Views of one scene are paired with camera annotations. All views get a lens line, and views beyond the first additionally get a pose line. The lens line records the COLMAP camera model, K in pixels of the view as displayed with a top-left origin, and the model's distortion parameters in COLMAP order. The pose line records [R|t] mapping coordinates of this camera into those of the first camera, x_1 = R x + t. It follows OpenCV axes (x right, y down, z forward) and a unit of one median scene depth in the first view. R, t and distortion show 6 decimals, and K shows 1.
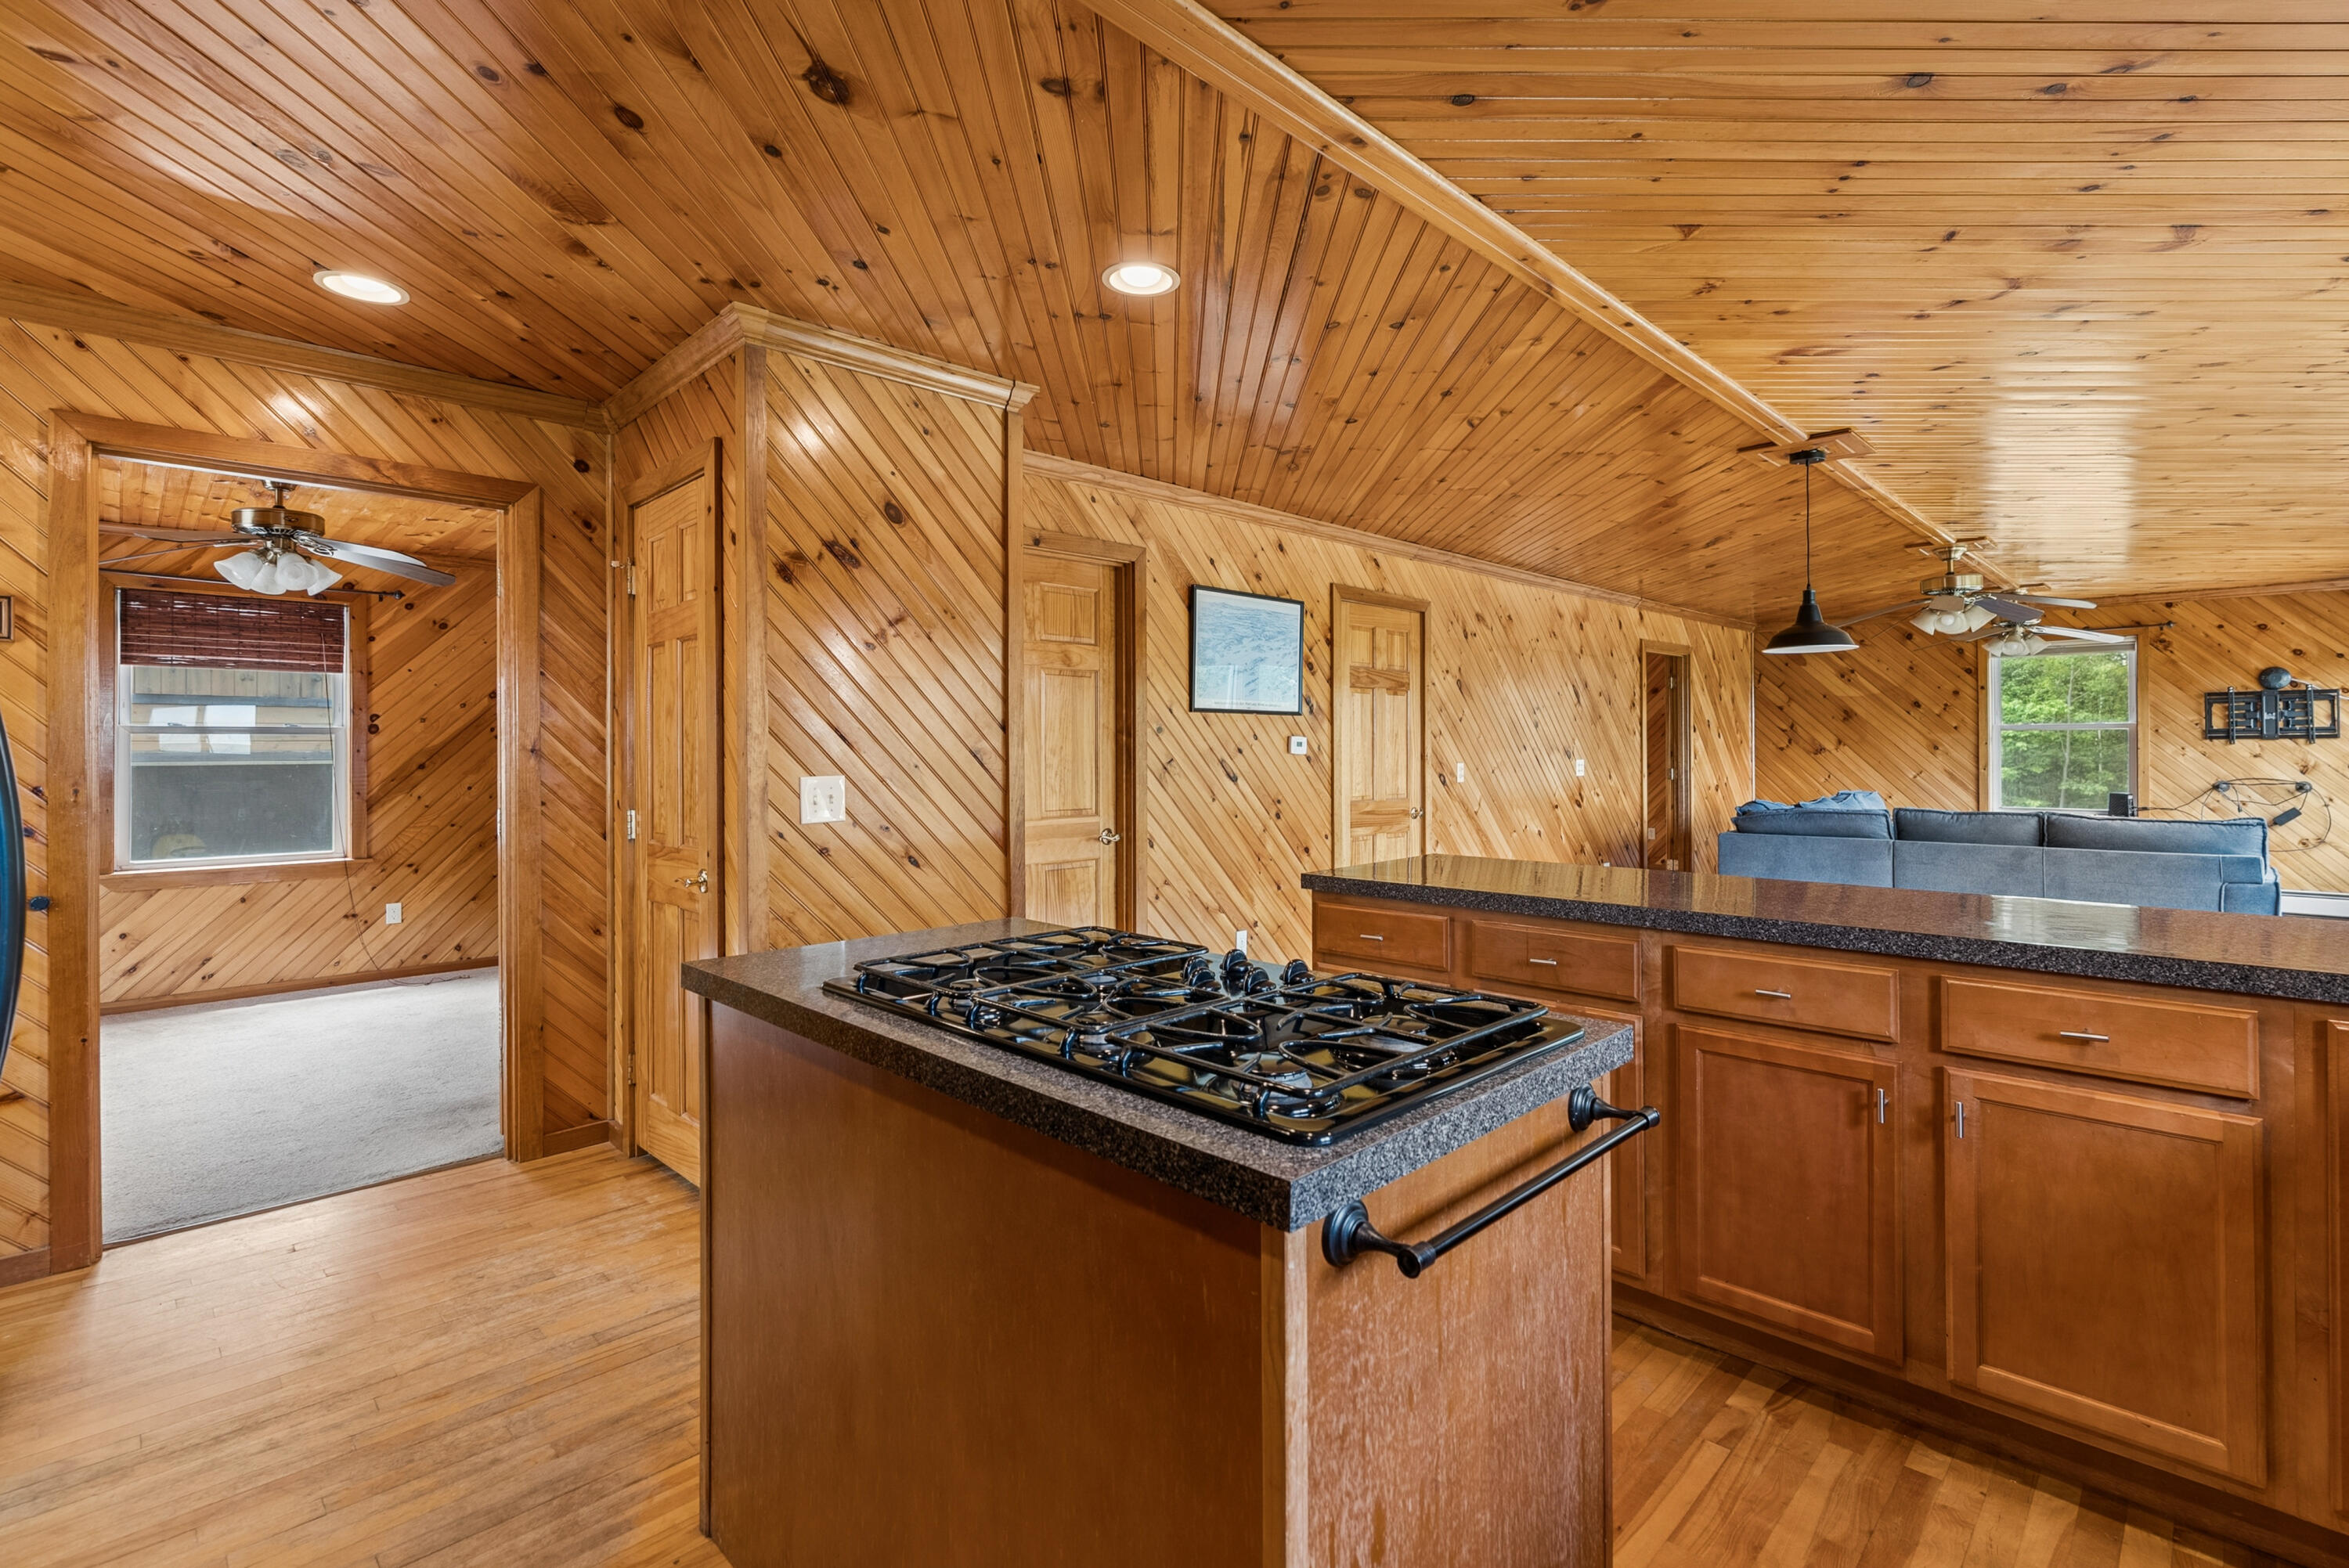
lens RADIAL K [[1076.9, 0, 1178.2], [0, 1076.9, 743.9], [0, 0, 1]] dist [-0.012490, 0.005212]
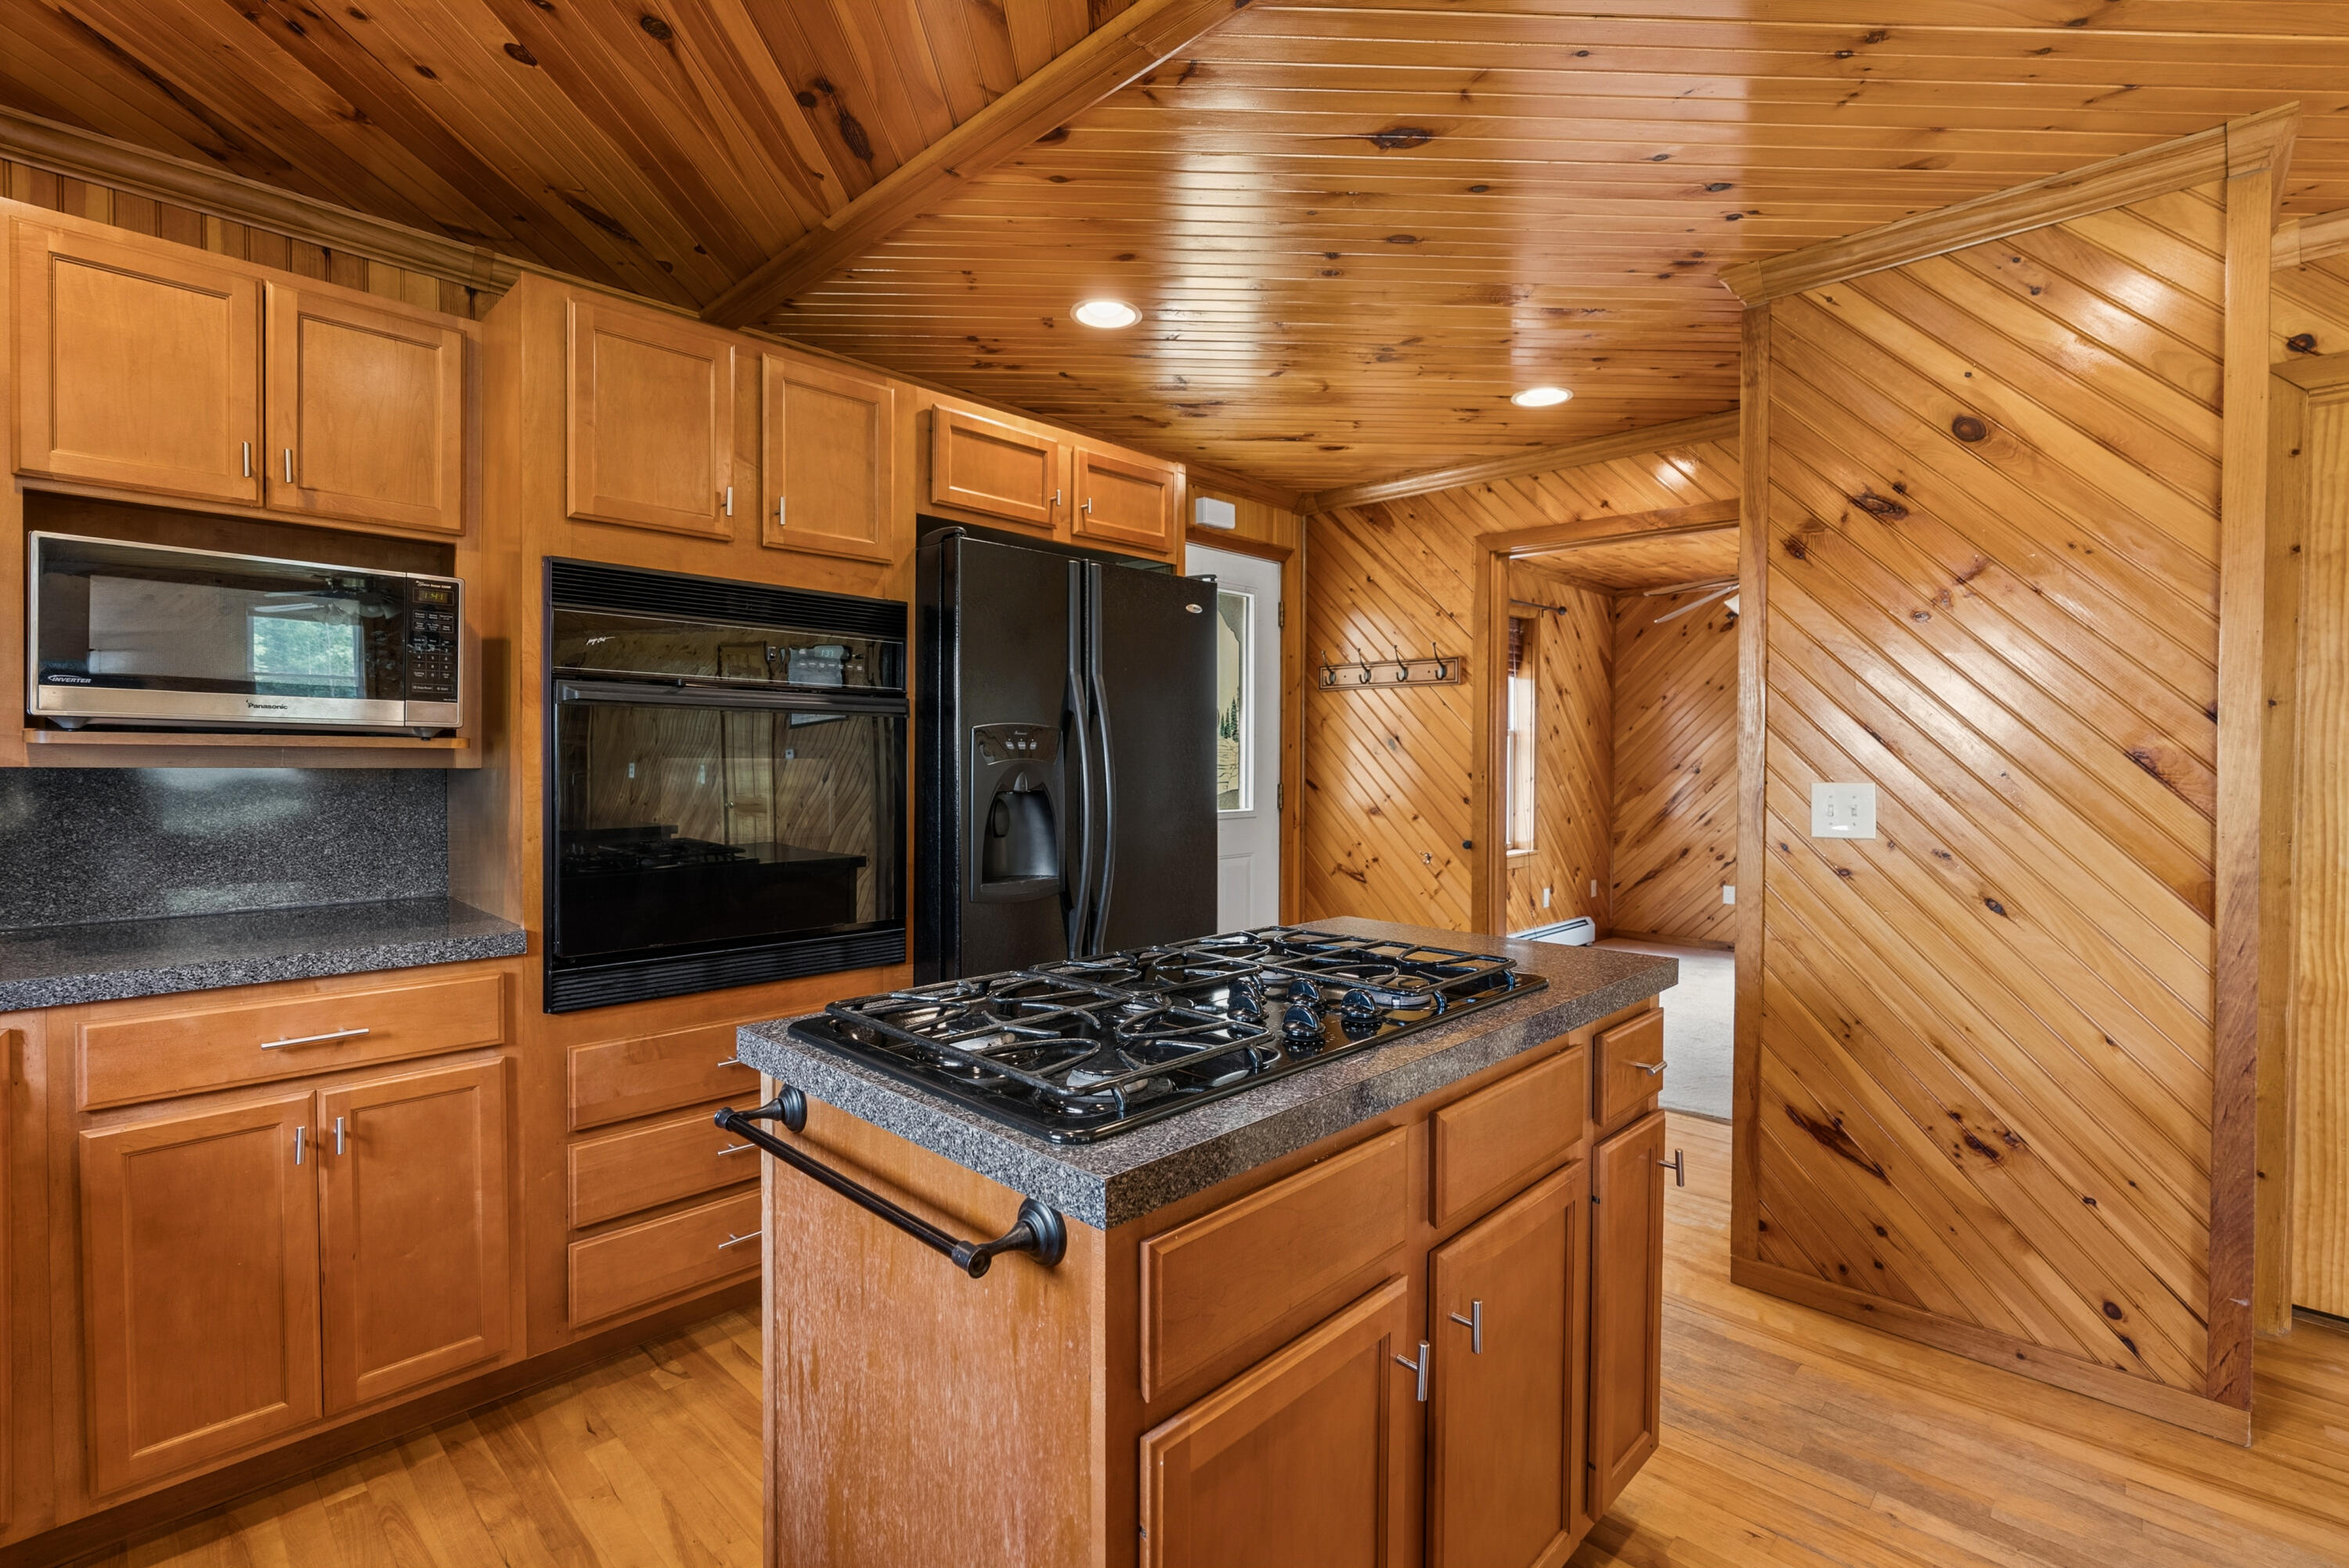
lens RADIAL K [[1064.7, 0, 1176.9], [0, 1064.7, 776.1], [0, 0, 1]] dist [-0.015706, 0.006785]
pose [[0.022392, 0.024476, -0.999450, 0.243836], [0.001365, 0.999699, 0.024513, 0.002275], [0.999748, -0.001913, 0.022352, 0.239737]]
